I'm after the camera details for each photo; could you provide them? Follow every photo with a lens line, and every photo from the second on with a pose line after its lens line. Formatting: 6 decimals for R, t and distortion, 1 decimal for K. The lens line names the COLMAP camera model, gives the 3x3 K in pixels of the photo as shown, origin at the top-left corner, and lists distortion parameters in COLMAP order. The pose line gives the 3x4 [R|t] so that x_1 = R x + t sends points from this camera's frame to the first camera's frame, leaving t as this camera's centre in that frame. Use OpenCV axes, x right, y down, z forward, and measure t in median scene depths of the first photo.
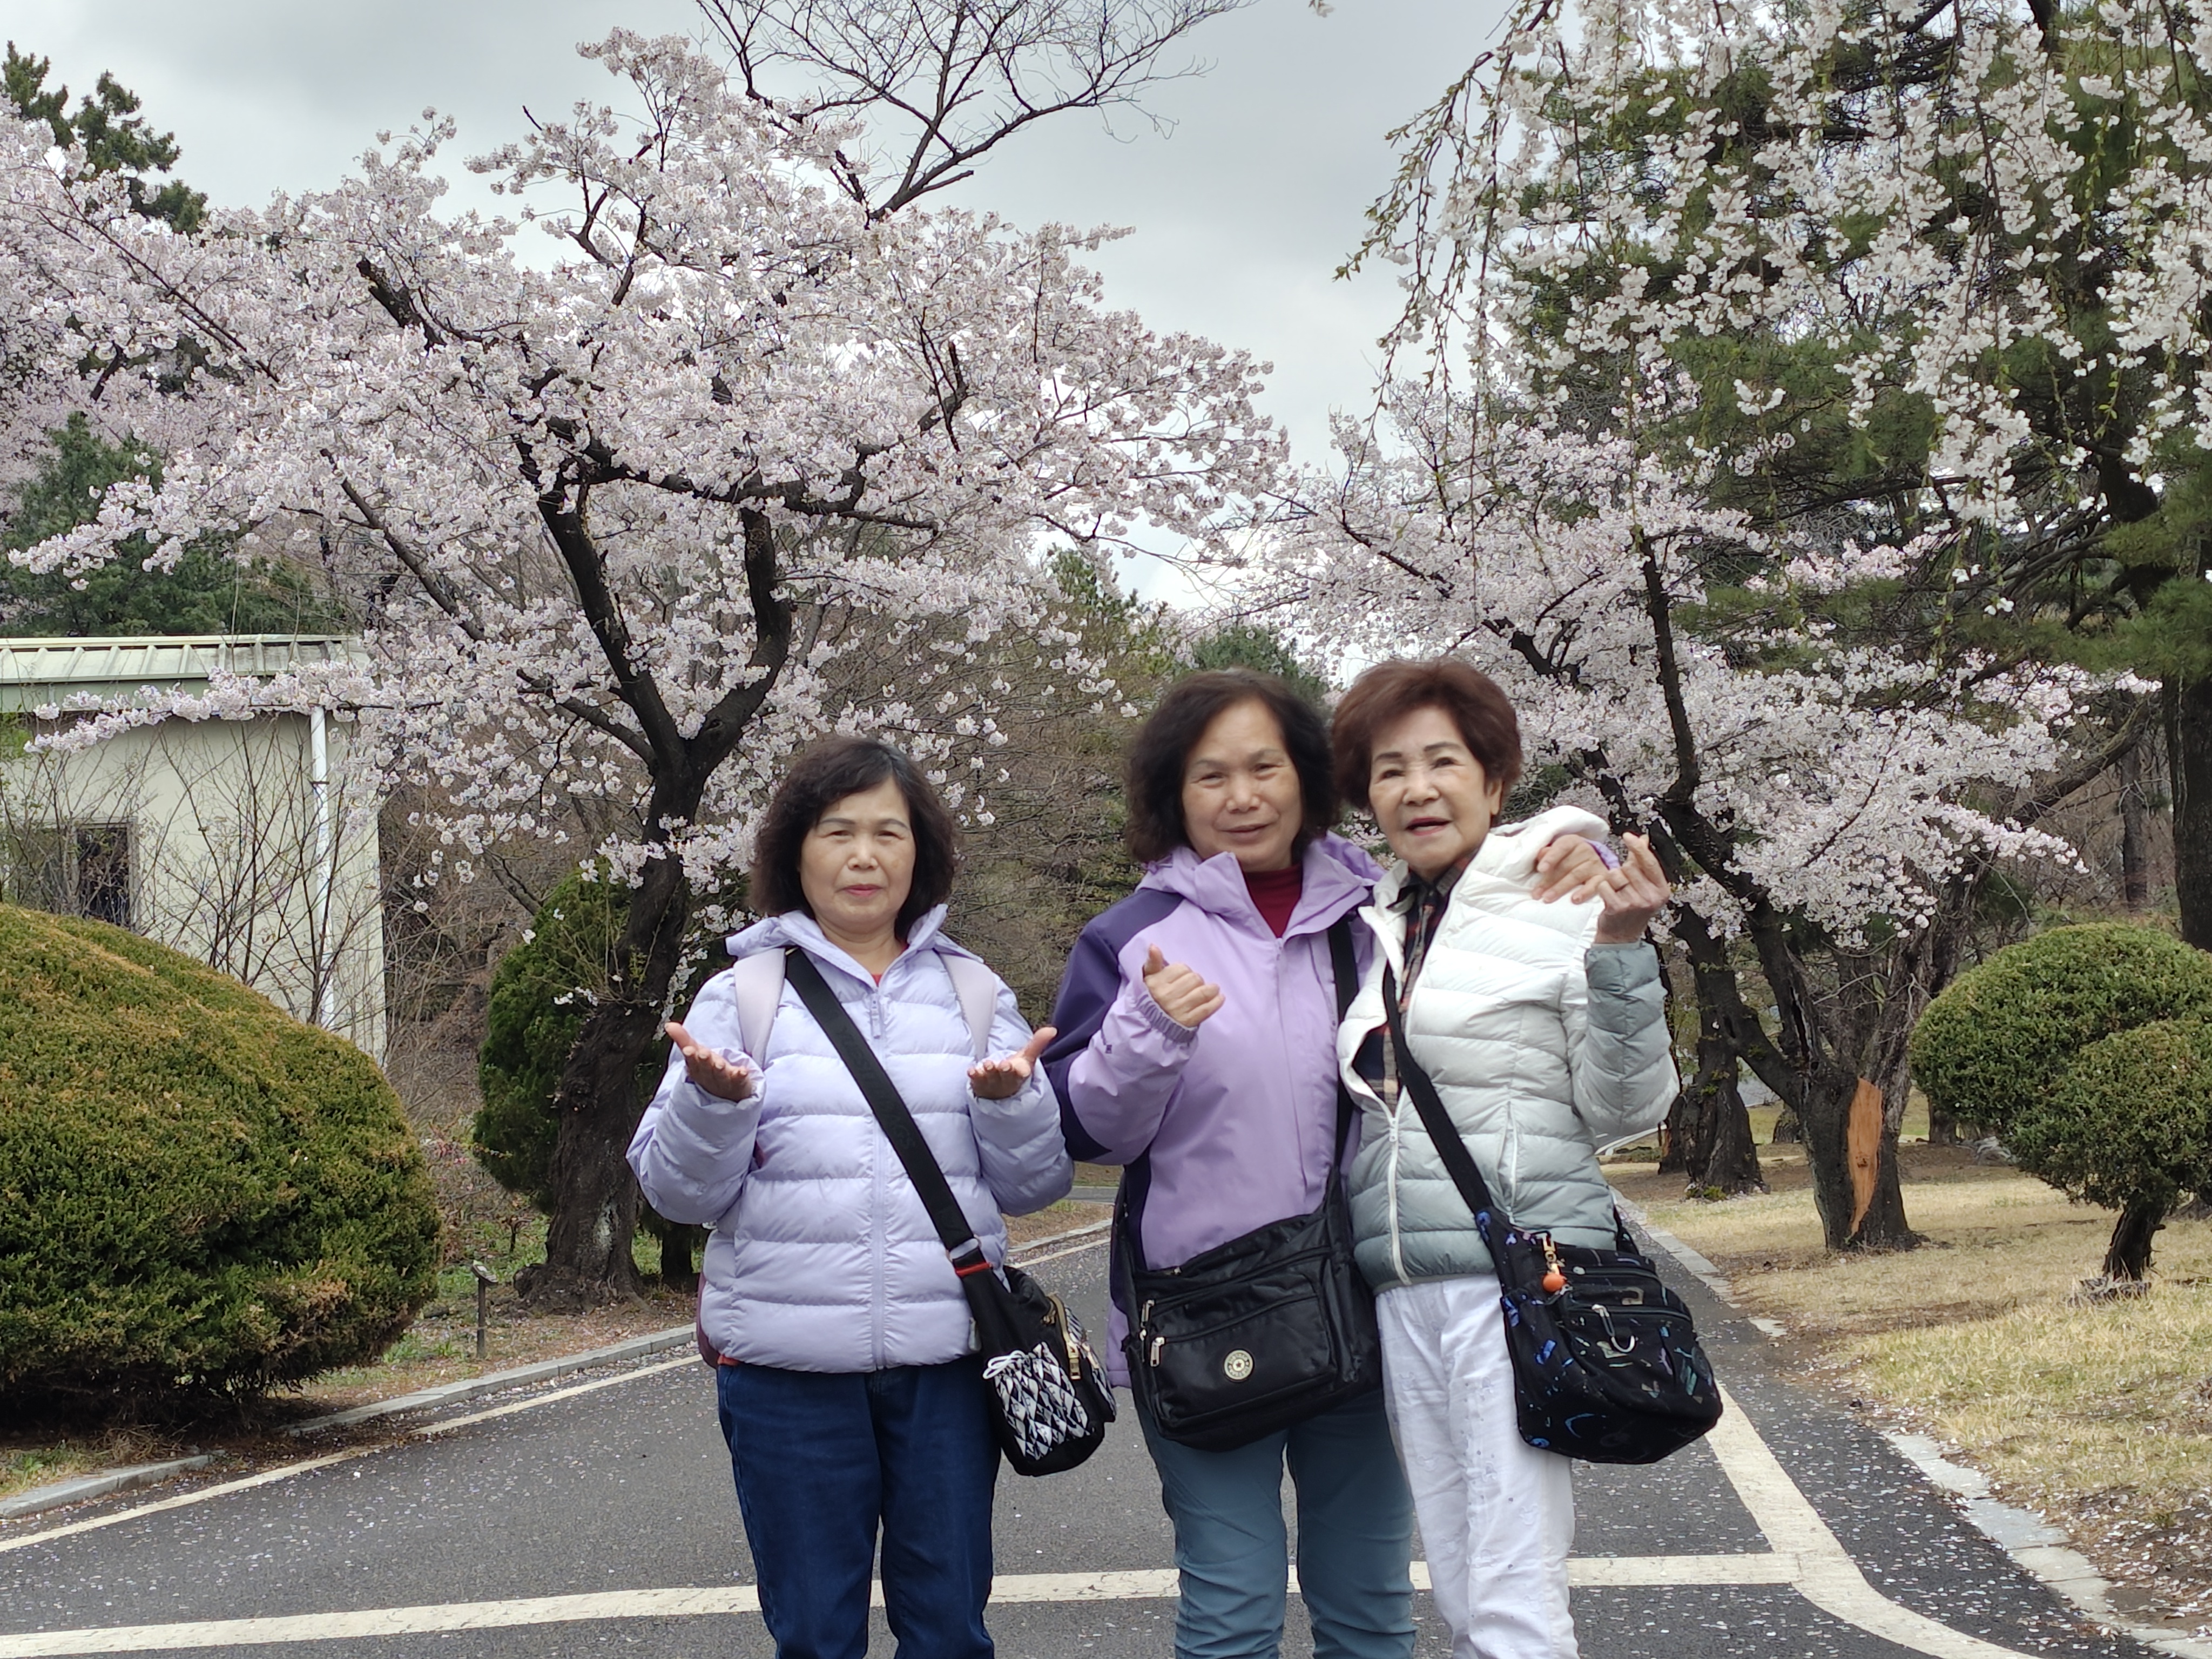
lens RADIAL K [[4688.0, 0, 1026.9], [0, 4688.0, 822.0], [0, 0, 1]] dist [0.161811, 0.000000]
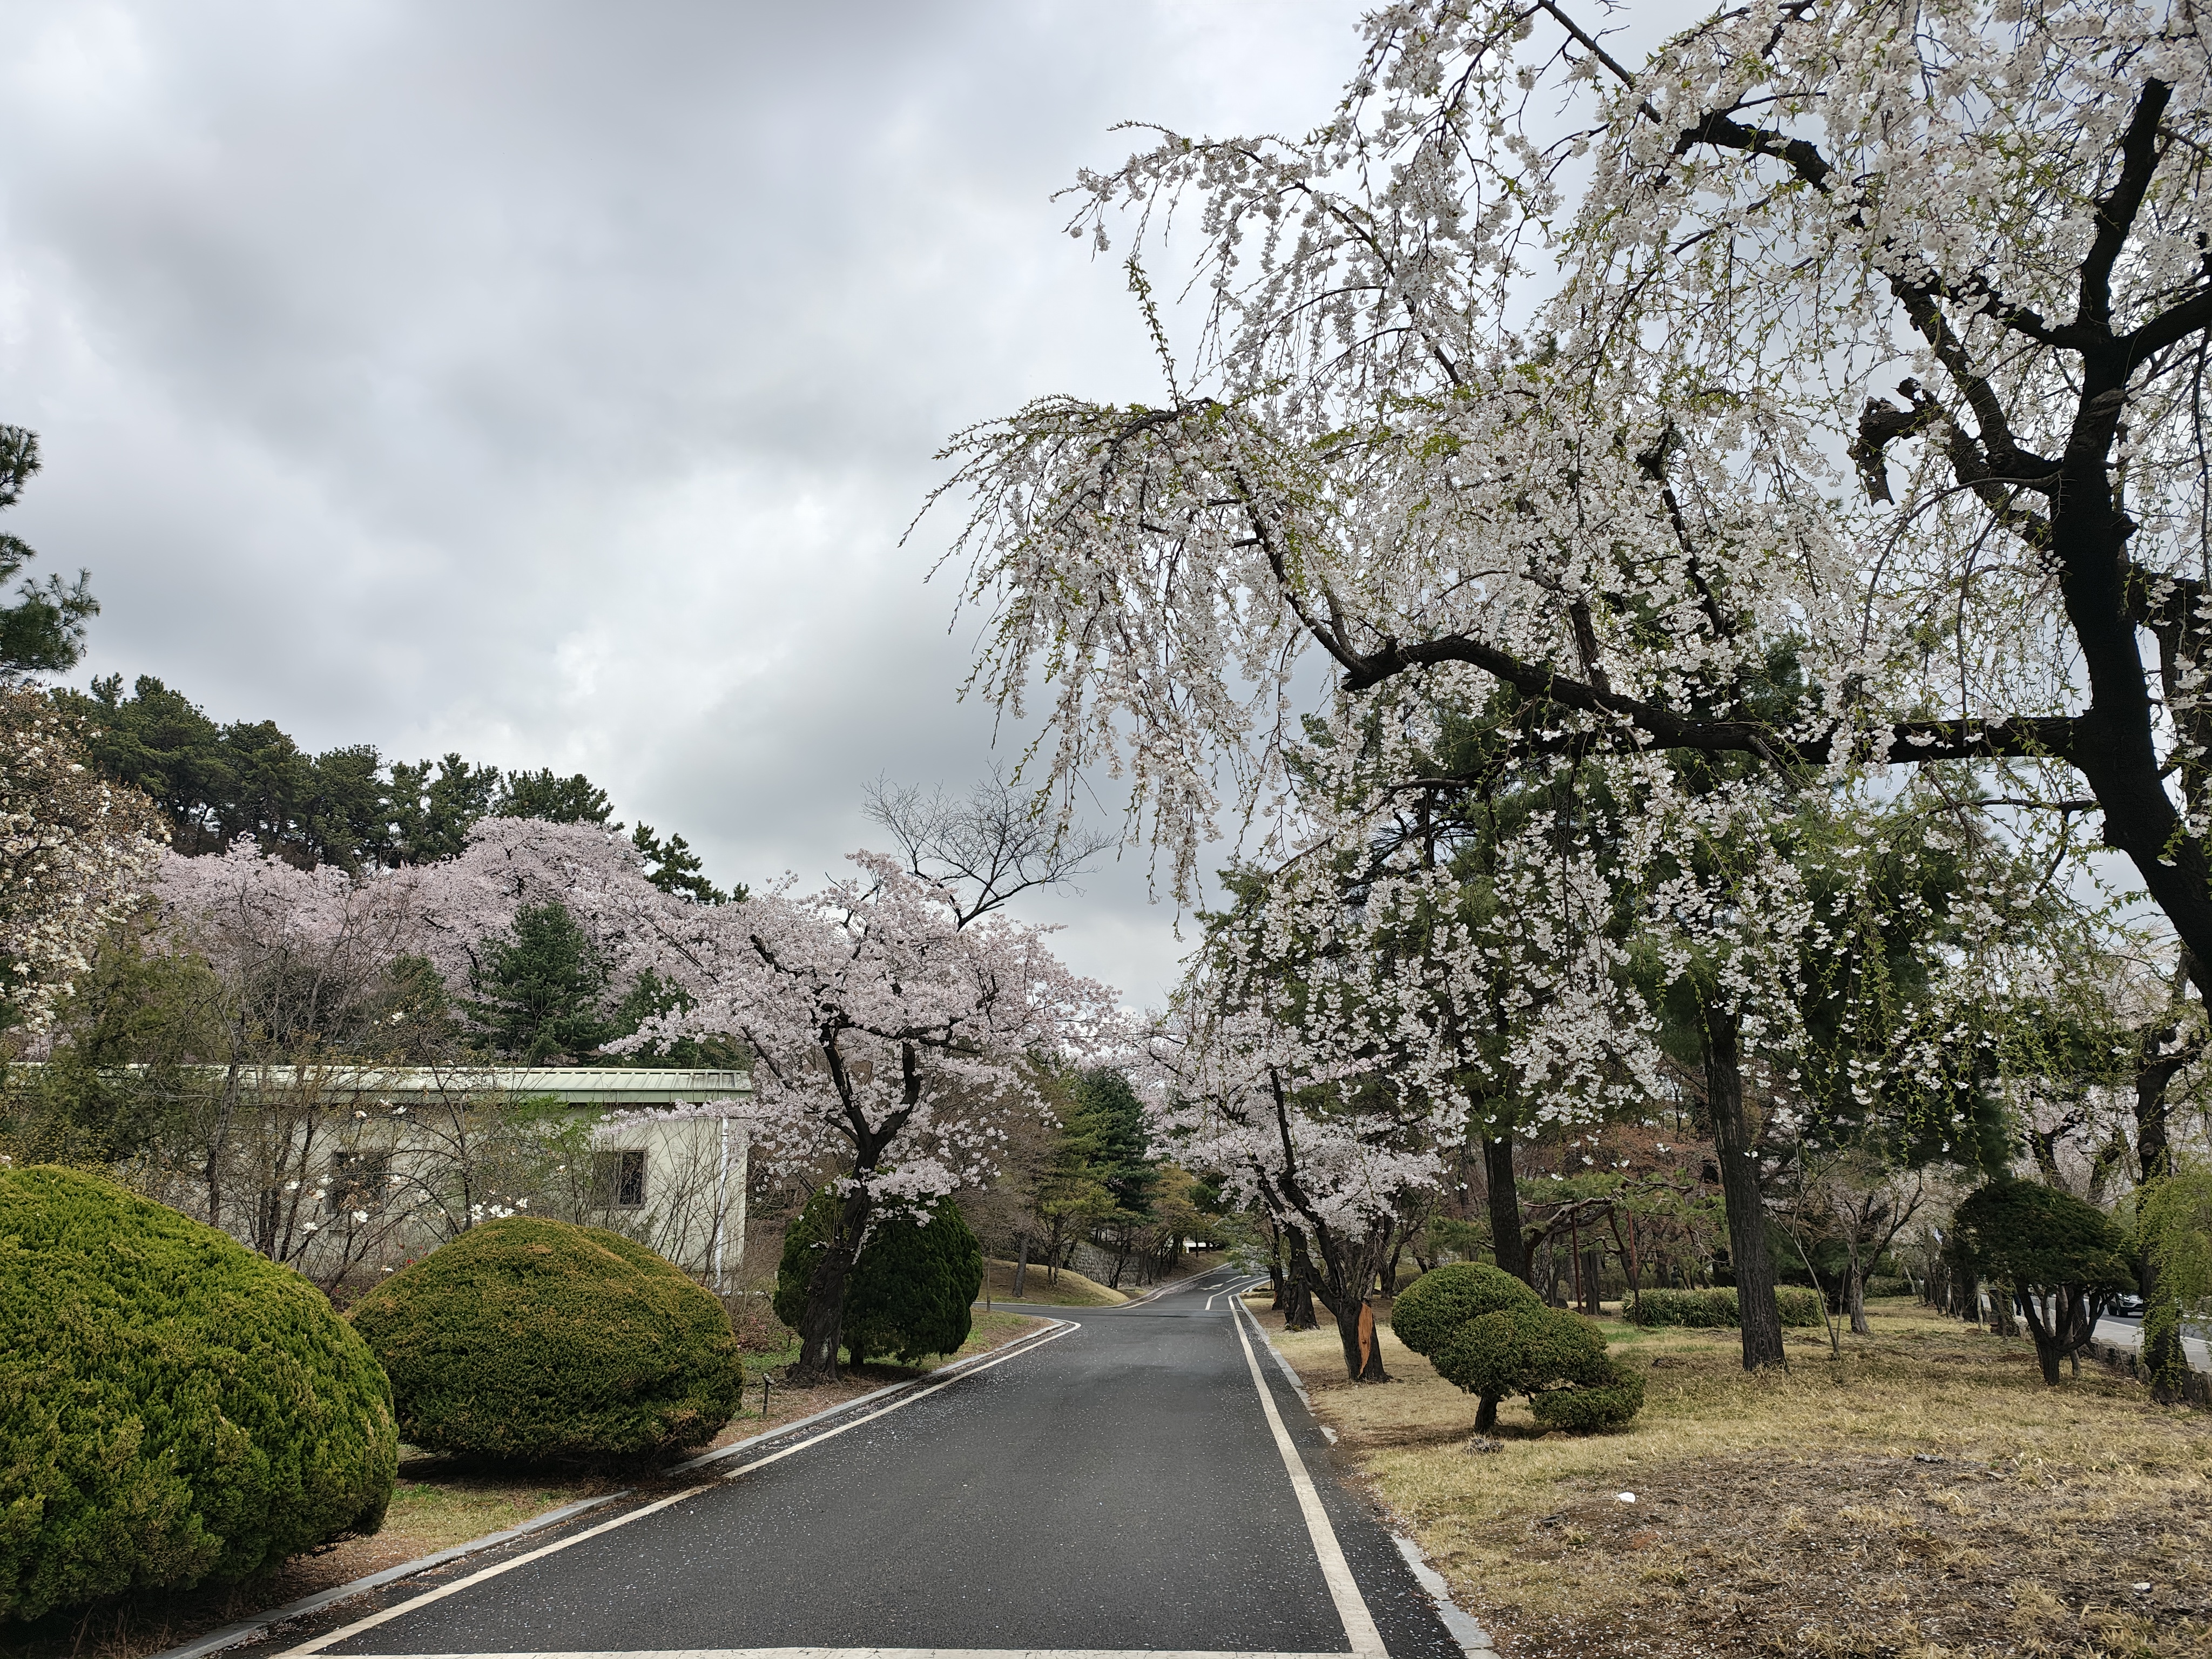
lens RADIAL K [[4688.0, 0, 1105.1], [0, 4688.0, 829.5], [0, 0, 1]] dist [0.161811, 0.000000]
pose [[0.998741, 0.041597, 0.028049, -0.028202], [-0.030507, 0.947362, -0.318708, 0.595330], [-0.039830, 0.317451, 0.947438, -1.323526]]
